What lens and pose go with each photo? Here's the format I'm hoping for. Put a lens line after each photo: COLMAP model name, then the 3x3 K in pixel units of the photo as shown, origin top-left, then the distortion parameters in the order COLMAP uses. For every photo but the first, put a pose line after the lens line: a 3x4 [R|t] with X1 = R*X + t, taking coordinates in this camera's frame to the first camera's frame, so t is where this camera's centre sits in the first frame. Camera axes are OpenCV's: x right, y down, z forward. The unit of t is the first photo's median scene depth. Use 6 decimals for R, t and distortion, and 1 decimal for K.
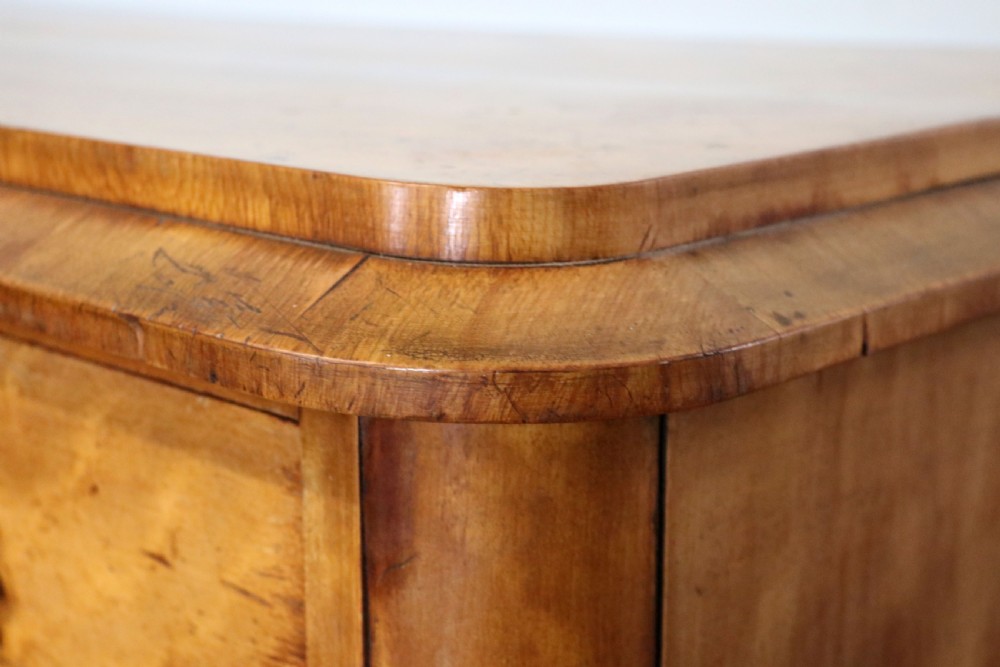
lens RADIAL K [[1656.2, 0, 496.9], [0, 1656.2, 328.6], [0, 0, 1]] dist [0.035436, 0.000000]
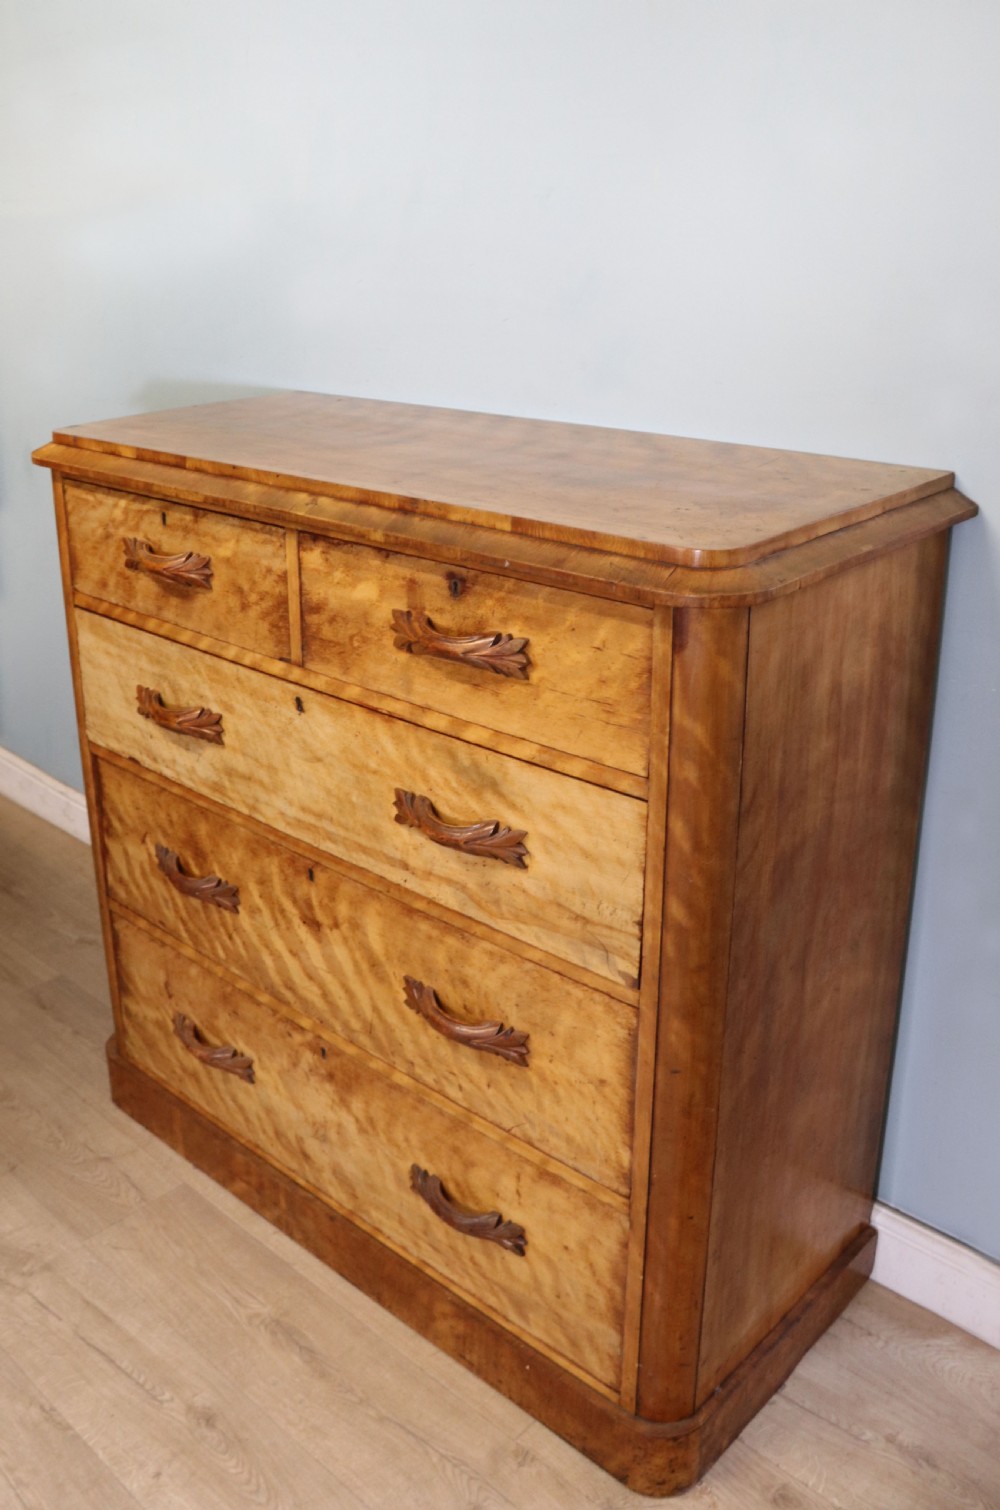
lens RADIAL K [[1348.2, 0, 436.7], [0, 1348.2, 625.4], [0, 0, 1]] dist [-0.173510, 0.058375]
pose [[0.999735, -0.016820, -0.015707, -0.562499], [0.017935, 0.997112, 0.073791, -0.140228], [0.014420, -0.074053, 0.997150, -2.053309]]
